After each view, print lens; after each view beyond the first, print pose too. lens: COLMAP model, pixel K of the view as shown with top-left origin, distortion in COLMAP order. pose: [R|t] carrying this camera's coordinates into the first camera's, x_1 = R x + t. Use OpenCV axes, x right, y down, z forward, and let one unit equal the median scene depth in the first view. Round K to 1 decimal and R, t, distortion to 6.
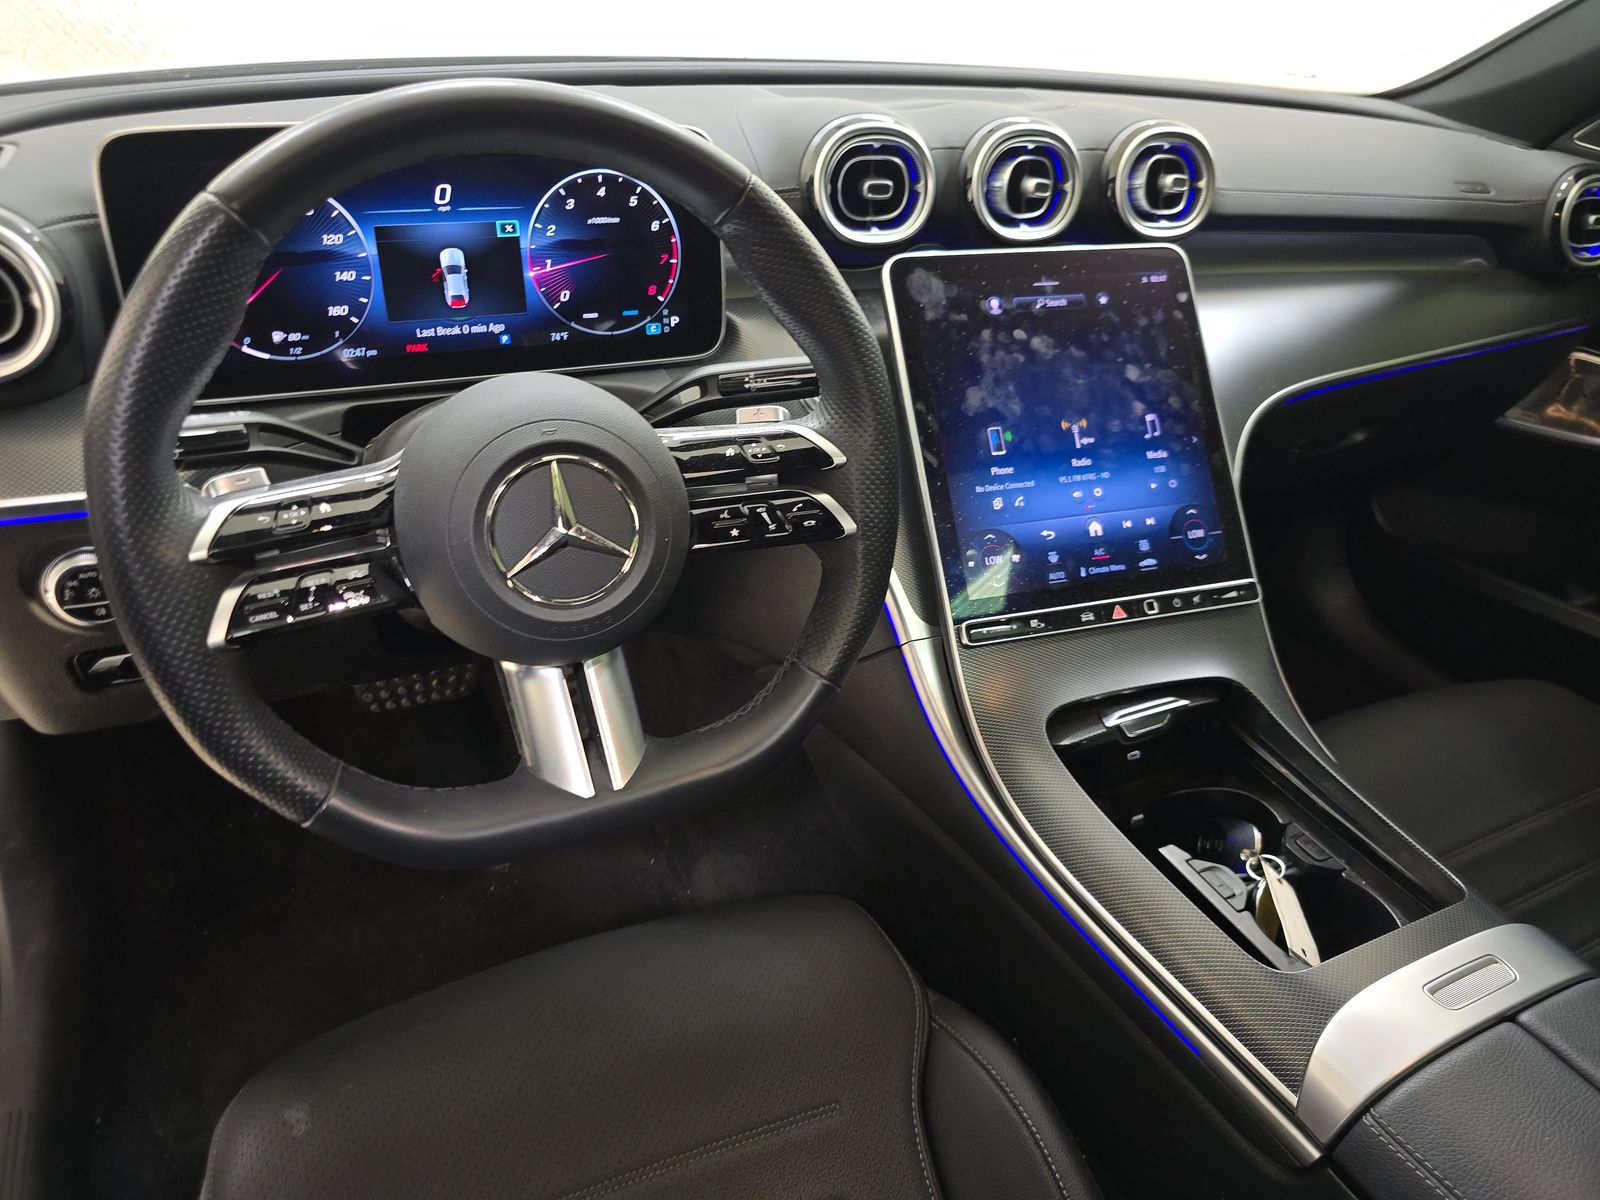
lens RADIAL K [[1071.1, 0, 812.6], [0, 1071.1, 600.4], [0, 0, 1]] dist [0.049233, -0.047595]
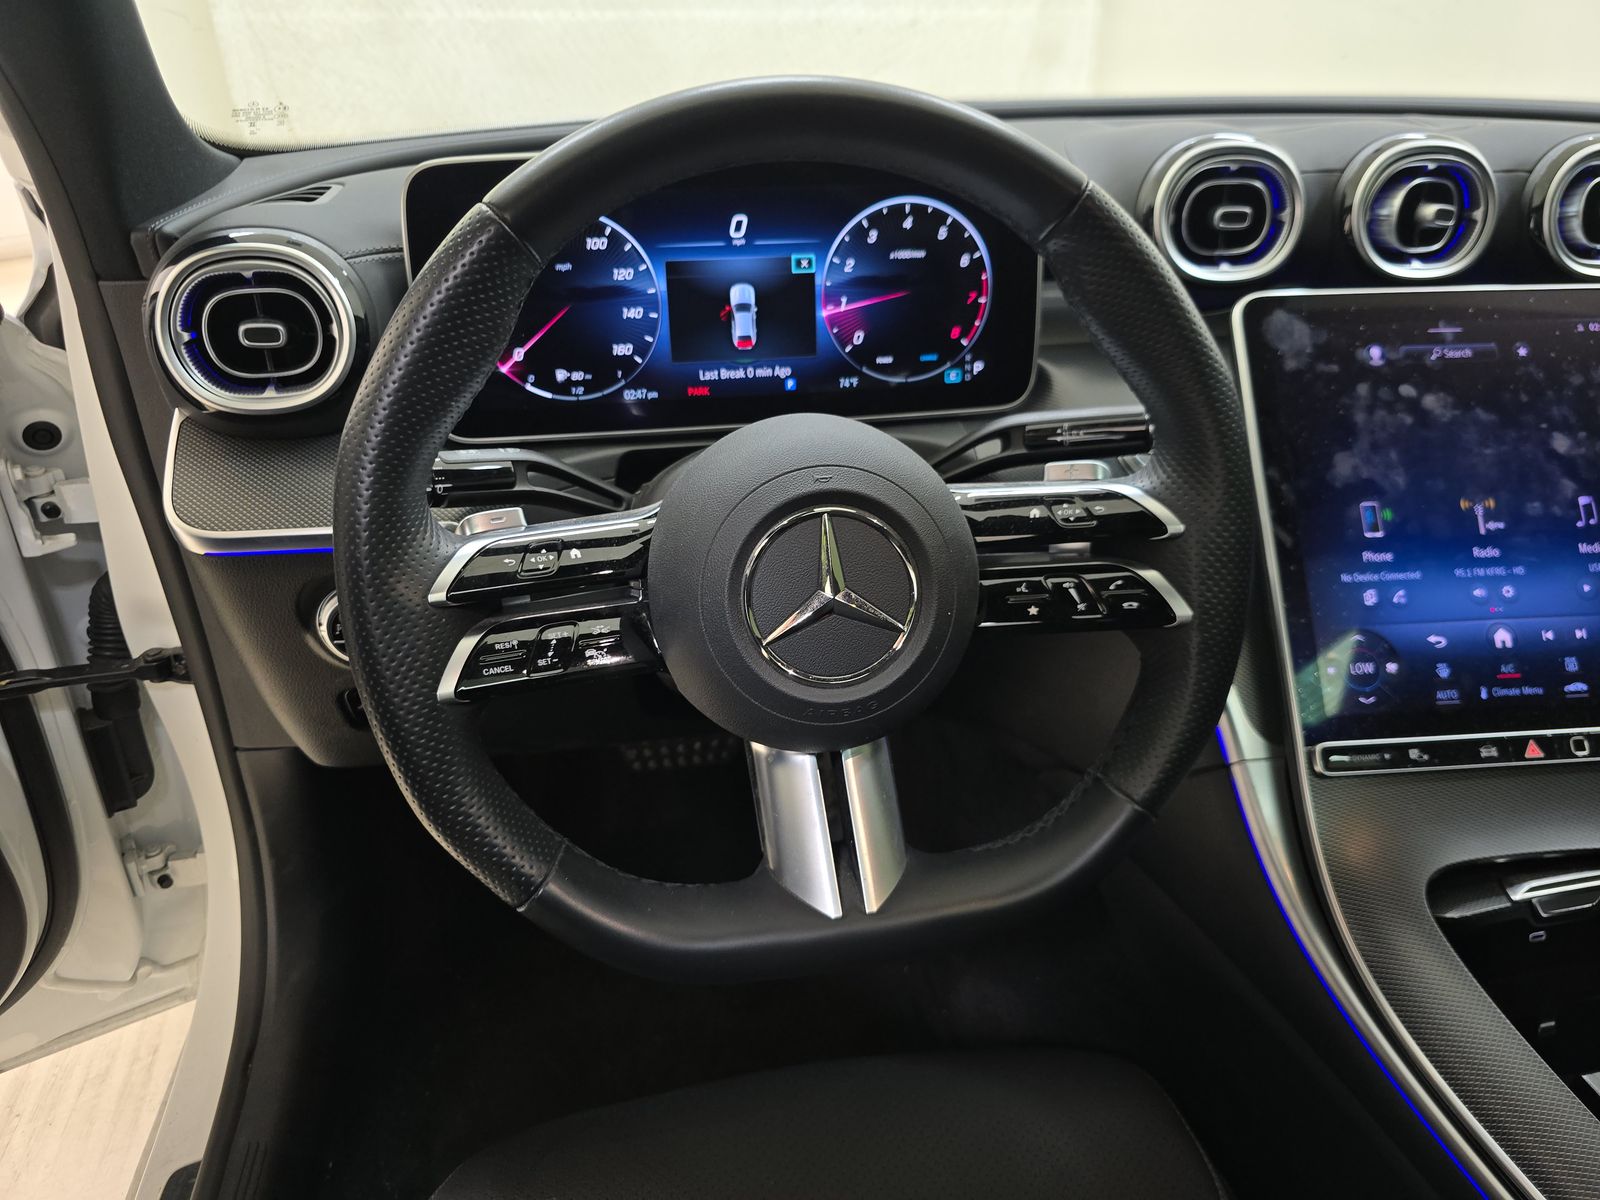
lens RADIAL K [[1071.1, 0, 812.6], [0, 1071.1, 600.4], [0, 0, 1]] dist [0.049233, -0.047595]
pose [[0.964361, 0.064978, -0.256488, -0.023007], [-0.082648, 0.994848, -0.058712, -0.008310], [0.251351, 0.077818, 0.964763, 0.147030]]
